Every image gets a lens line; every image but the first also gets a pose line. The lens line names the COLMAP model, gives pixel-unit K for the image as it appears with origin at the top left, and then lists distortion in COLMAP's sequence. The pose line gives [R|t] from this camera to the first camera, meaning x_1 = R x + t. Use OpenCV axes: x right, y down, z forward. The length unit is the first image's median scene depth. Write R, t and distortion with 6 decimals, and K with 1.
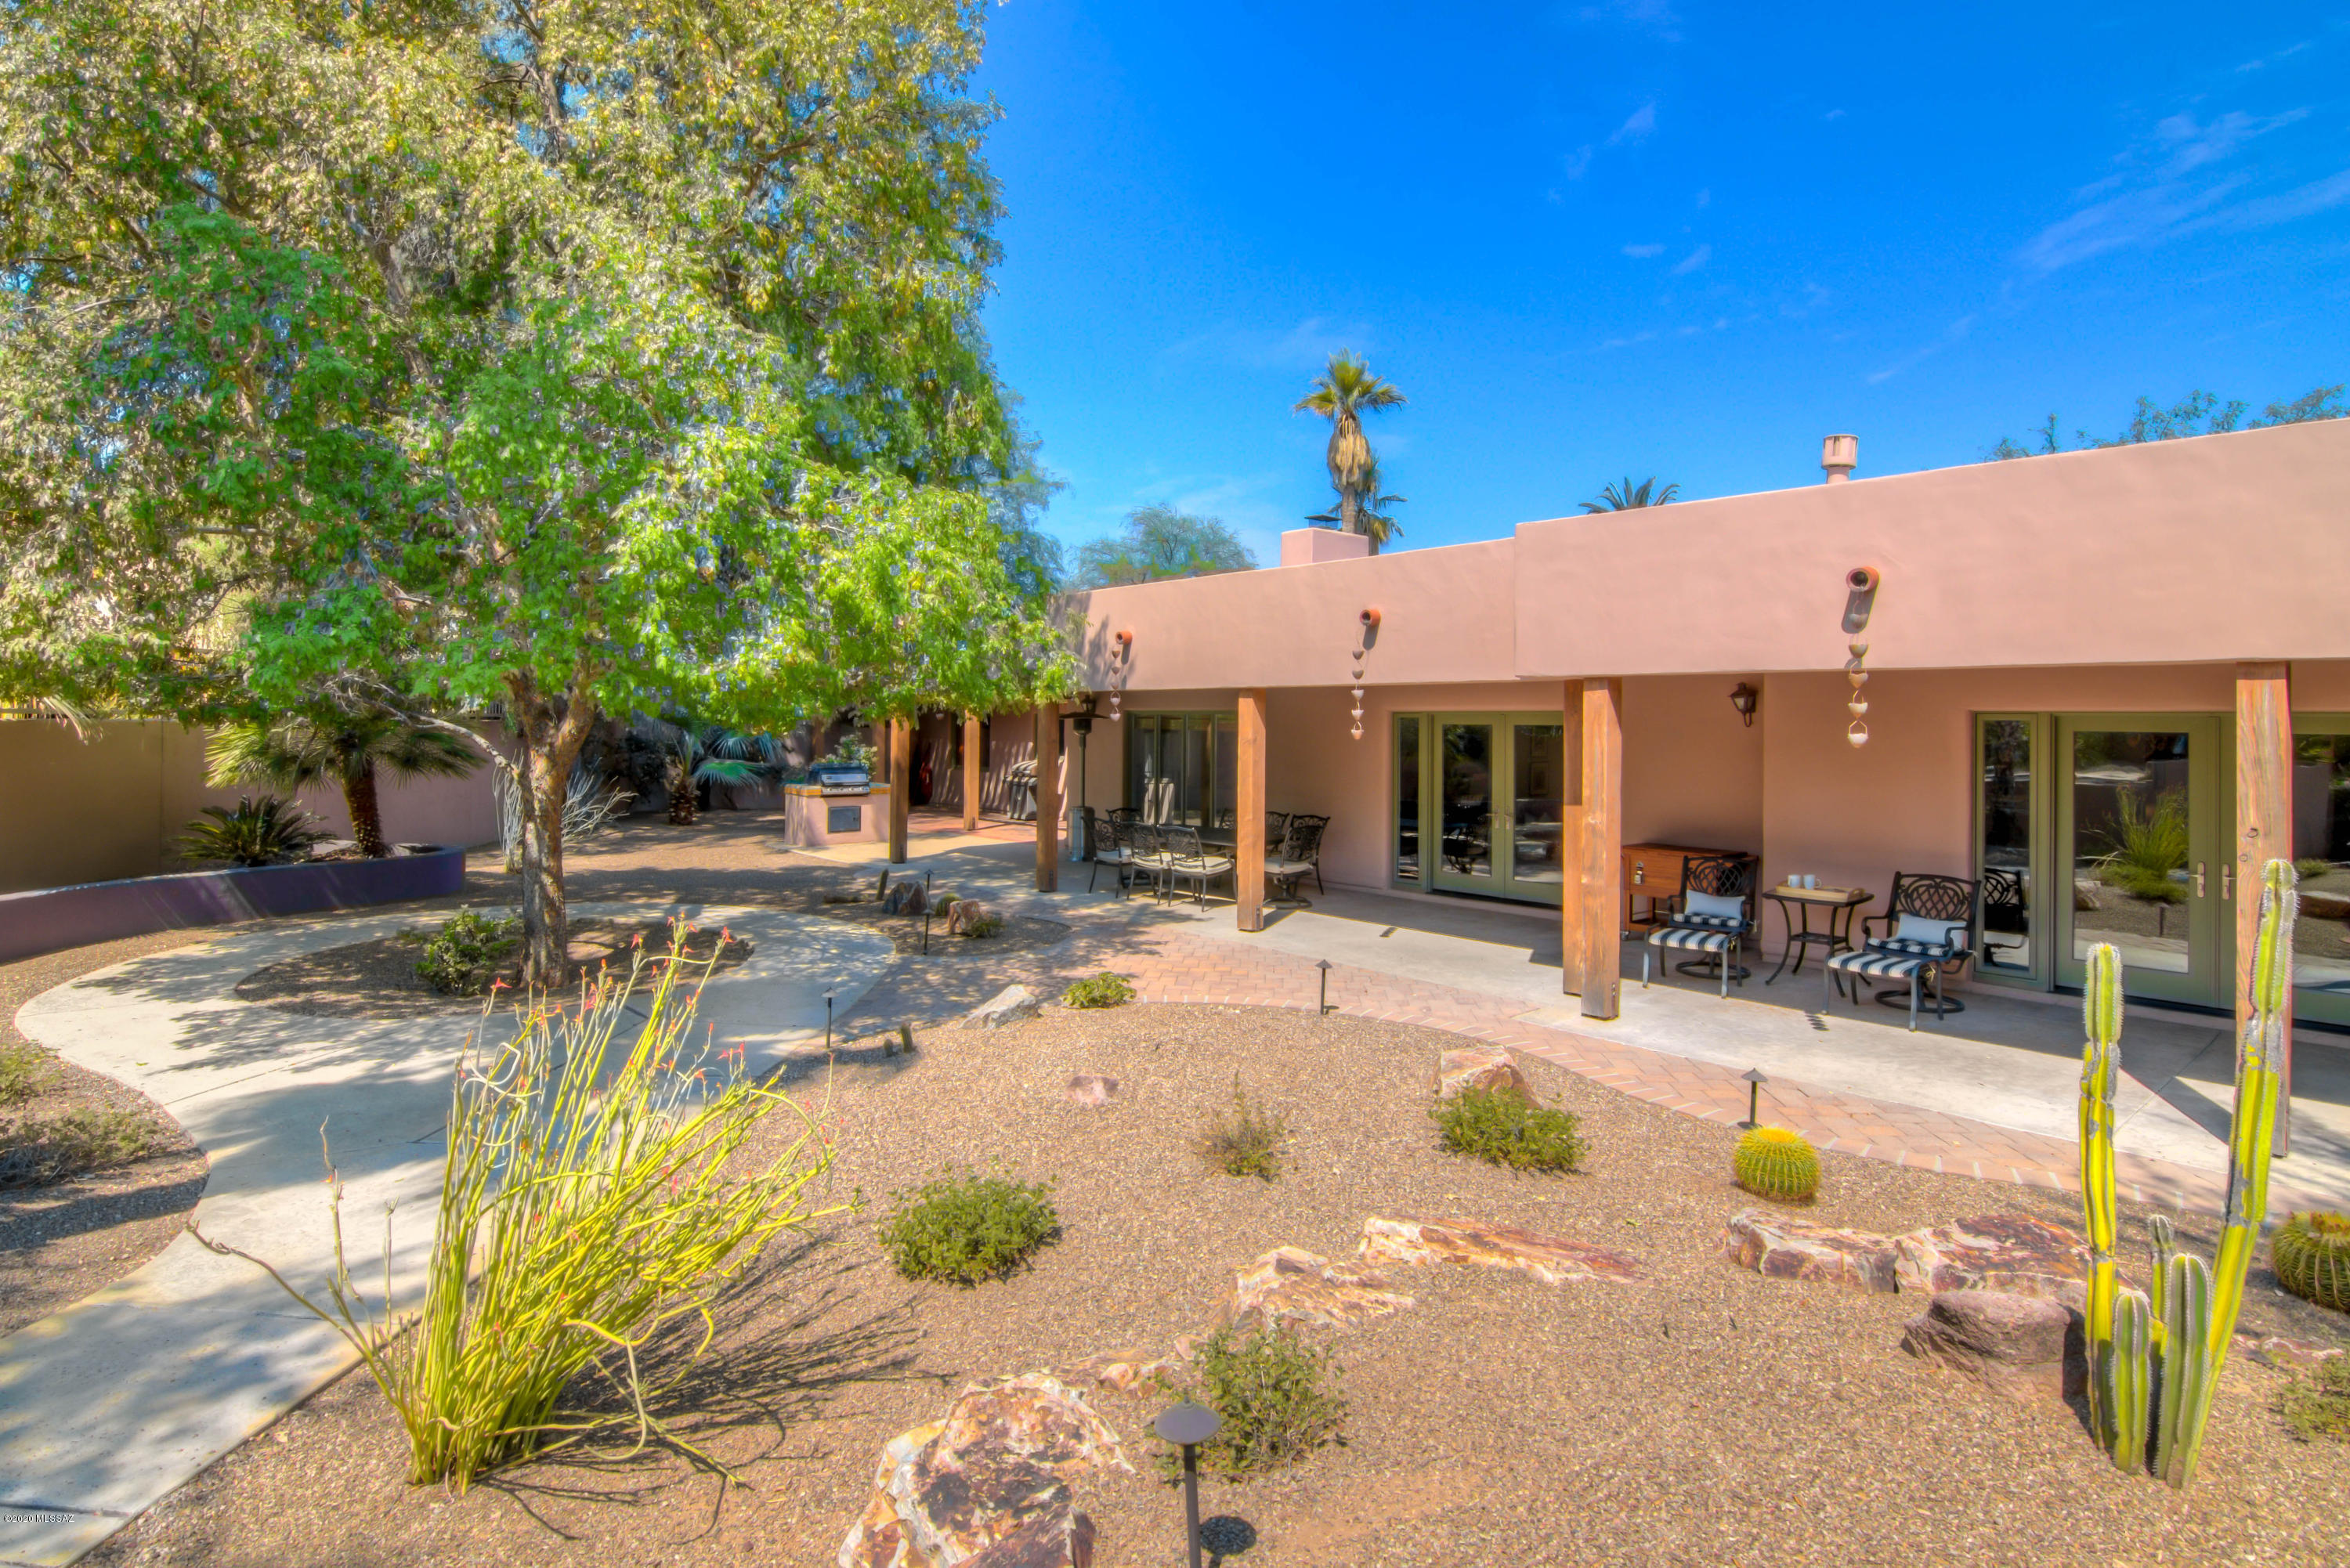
lens RADIAL K [[1218.6, 0, 1176.4], [0, 1218.6, 695.5], [0, 0, 1]] dist [0.018243, -0.002911]
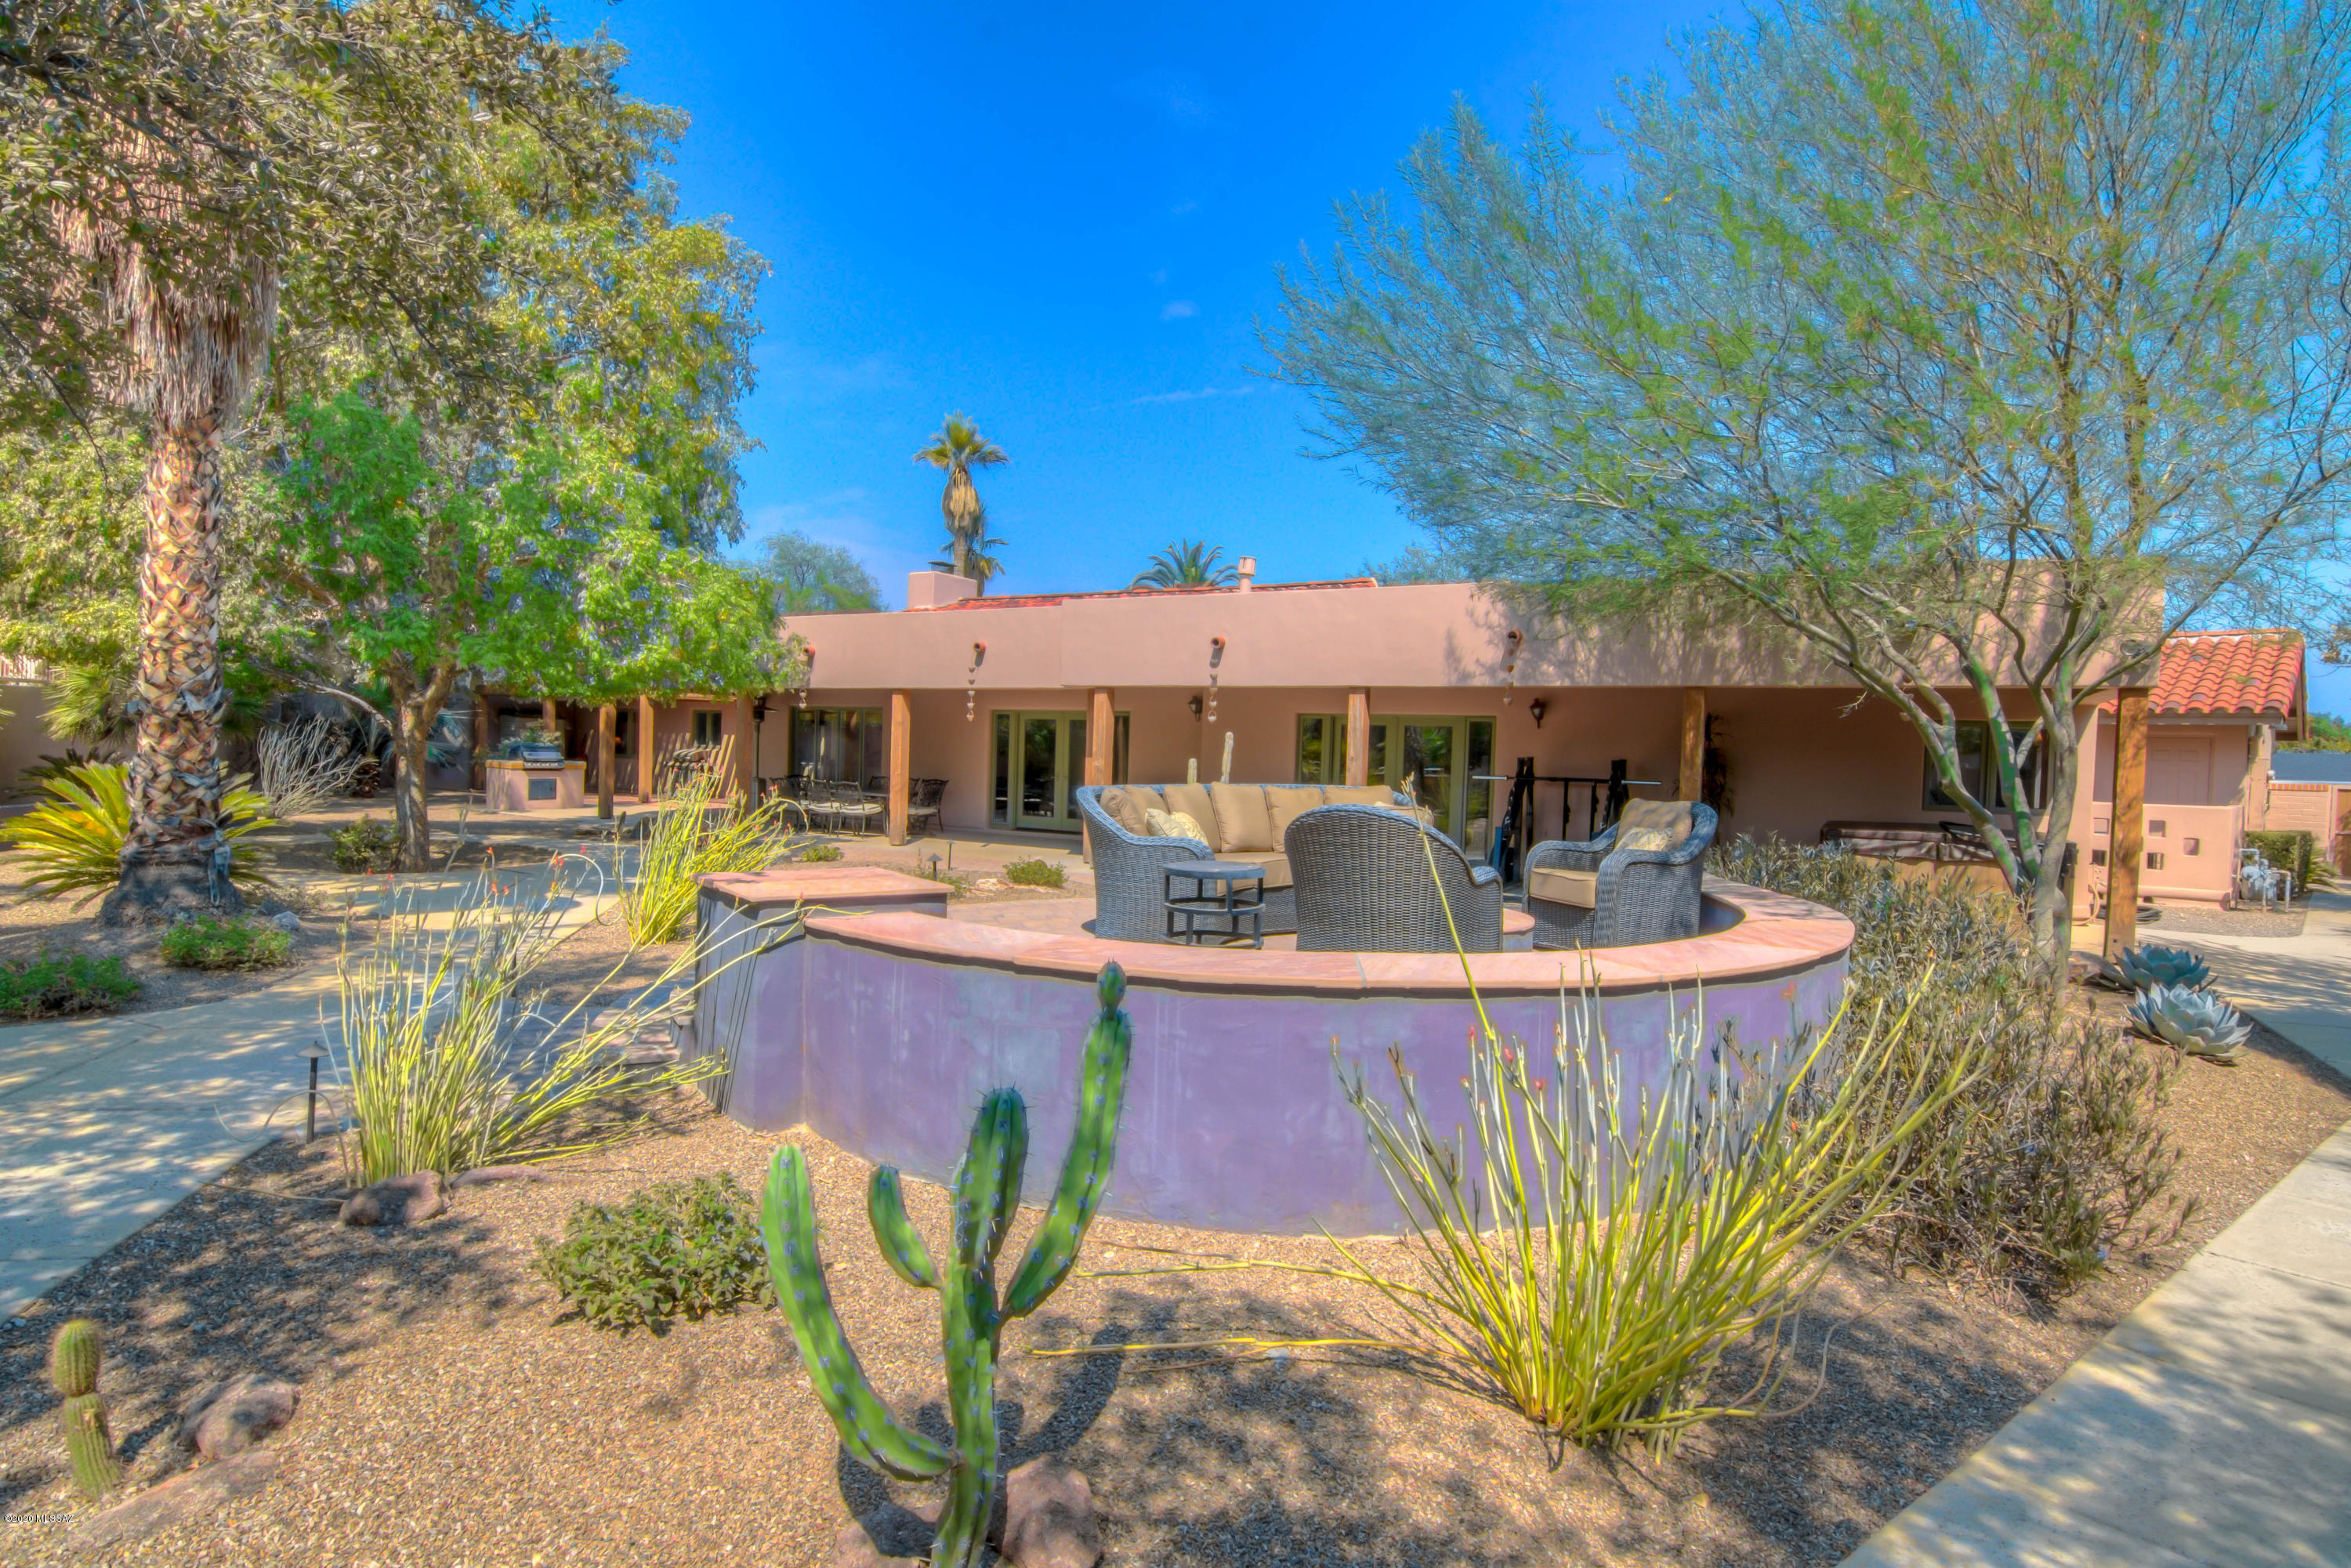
lens RADIAL K [[1219.2, 0, 1172.4], [0, 1219.2, 779.7], [0, 0, 1]] dist [0.018243, -0.002911]
pose [[0.948480, 0.013045, 0.316568, -0.090567], [-0.029715, 0.998411, 0.047890, 0.022170], [-0.315440, -0.054829, 0.947360, -0.517819]]
